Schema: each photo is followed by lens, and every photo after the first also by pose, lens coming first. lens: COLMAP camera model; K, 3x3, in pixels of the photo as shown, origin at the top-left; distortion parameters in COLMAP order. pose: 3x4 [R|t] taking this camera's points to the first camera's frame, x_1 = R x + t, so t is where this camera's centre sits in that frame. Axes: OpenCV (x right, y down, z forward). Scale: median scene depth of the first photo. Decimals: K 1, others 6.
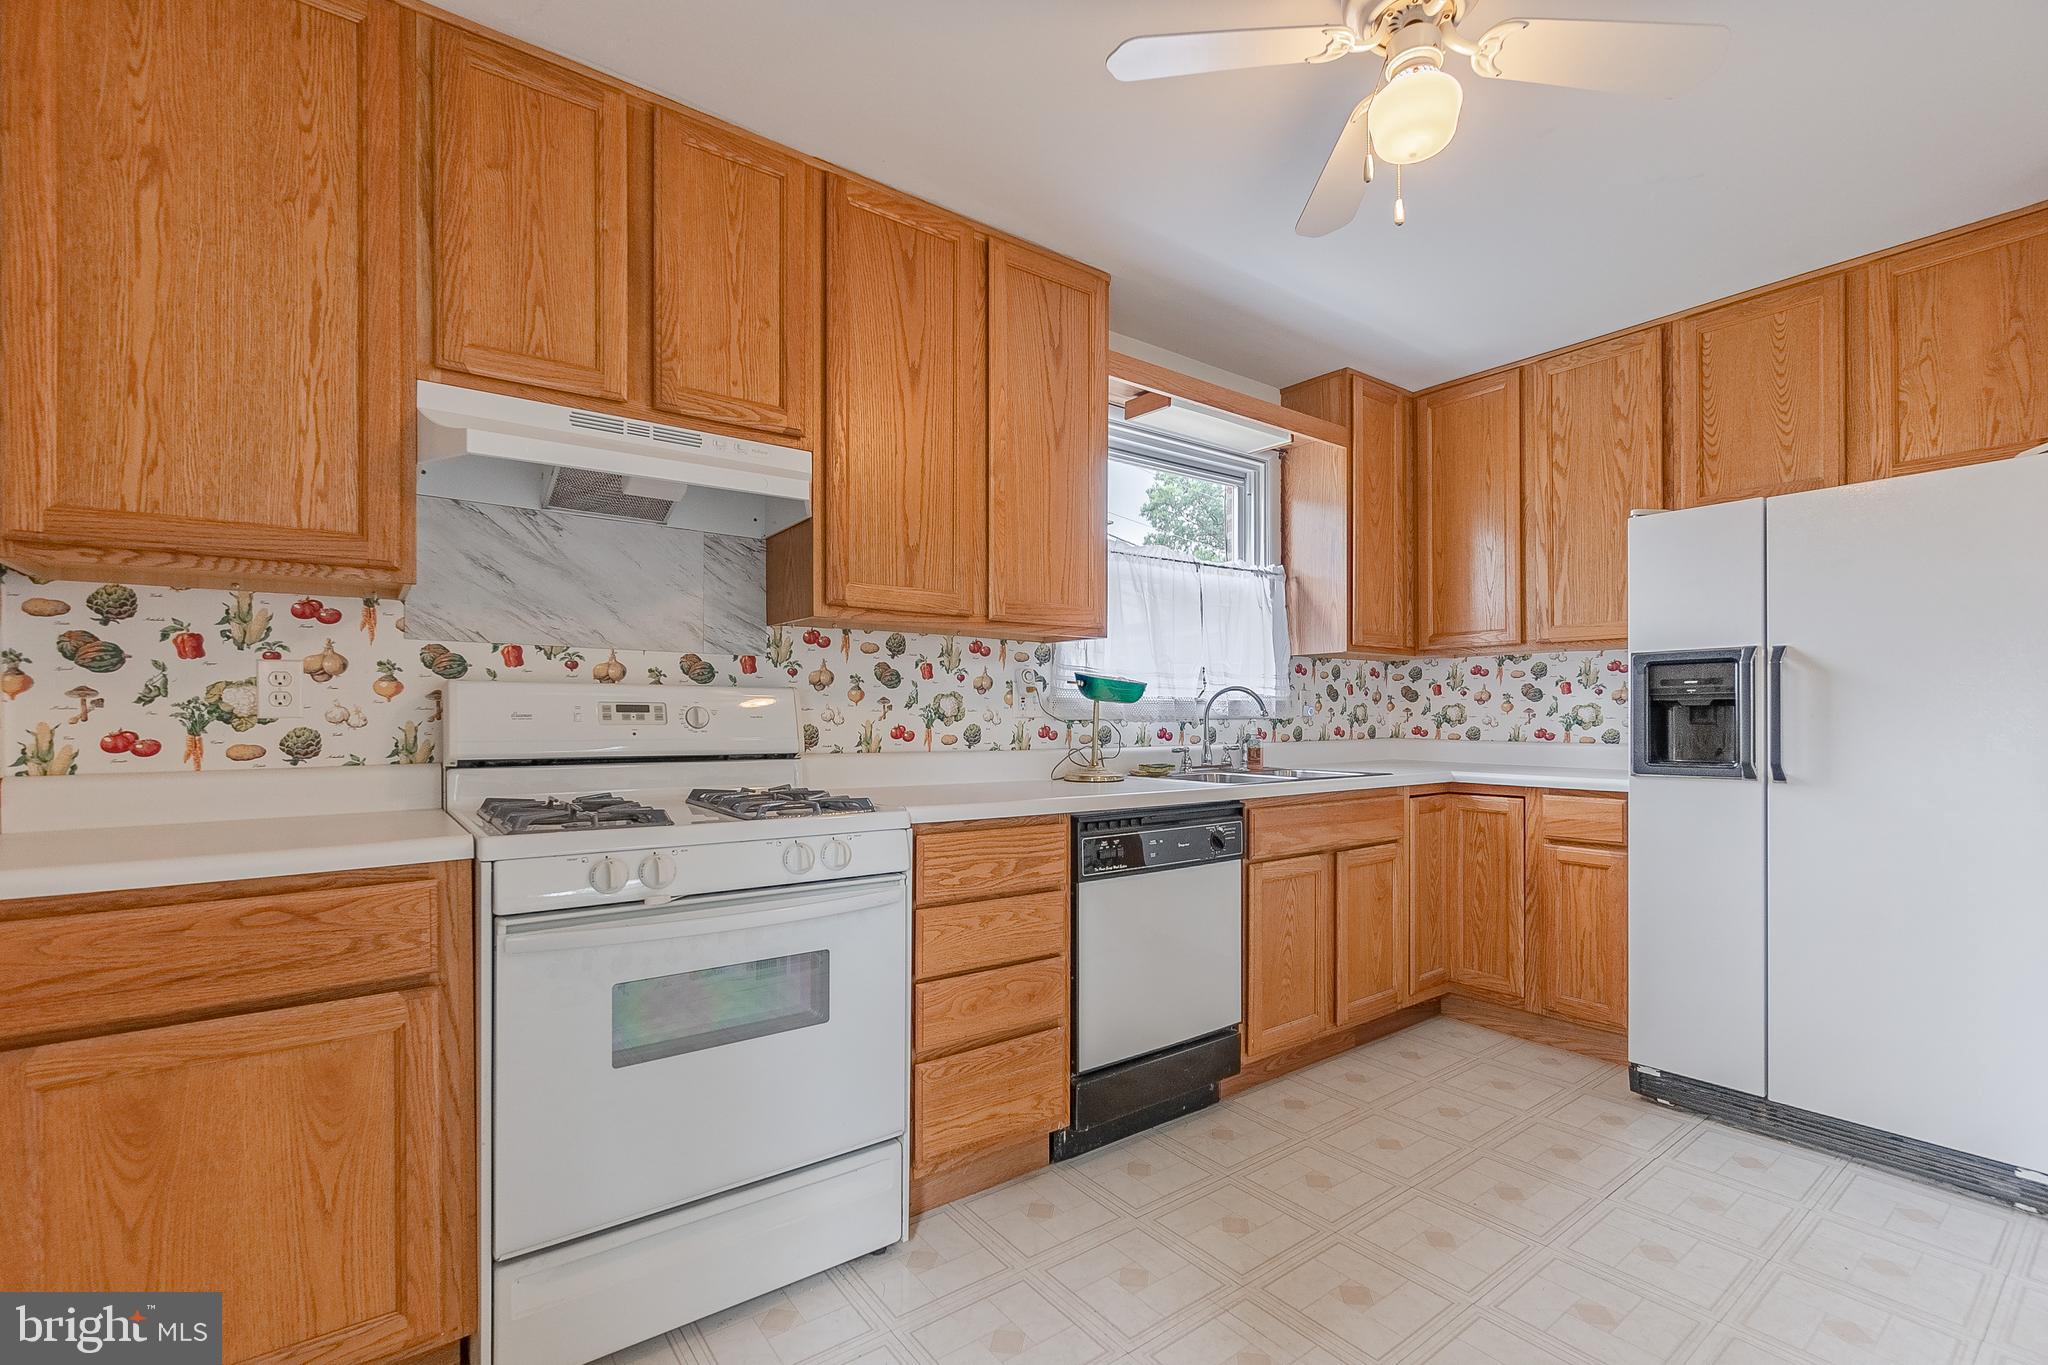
lens RADIAL K [[907.2, 0, 937.8], [0, 907.2, 713.0], [0, 0, 1]] dist [-0.010708, 0.003816]
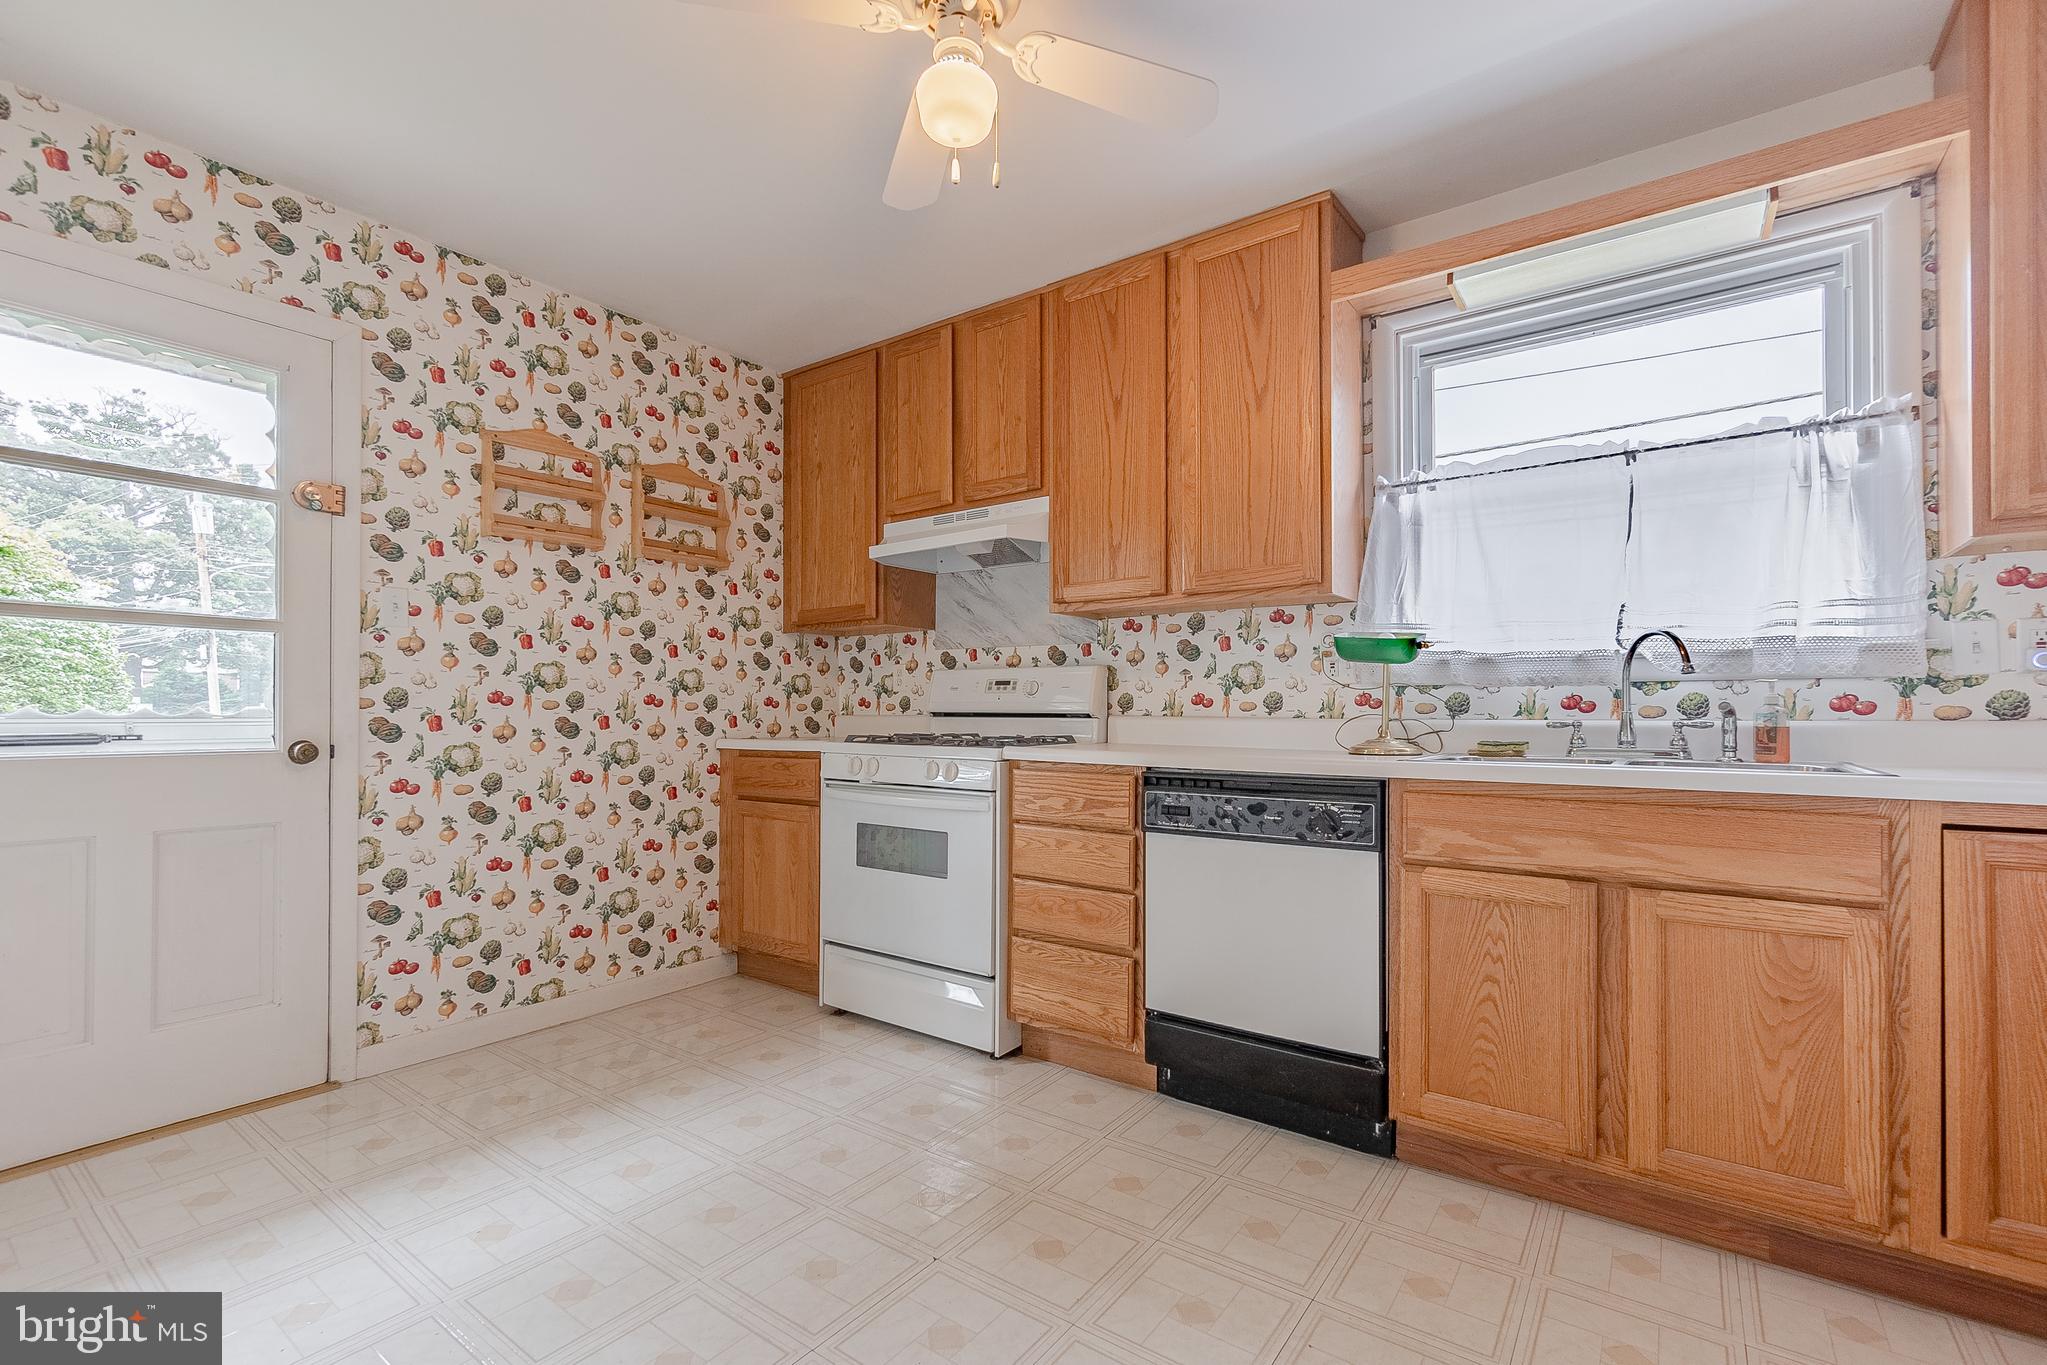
lens RADIAL K [[906.8, 0, 1100.8], [0, 906.8, 707.5], [0, 0, 1]] dist [-0.010708, 0.003816]
pose [[0.336406, -0.005705, -0.941700, 1.129016], [-0.000964, 0.999979, -0.006402, 0.044479], [0.941717, 0.003061, 0.336393, 0.570071]]
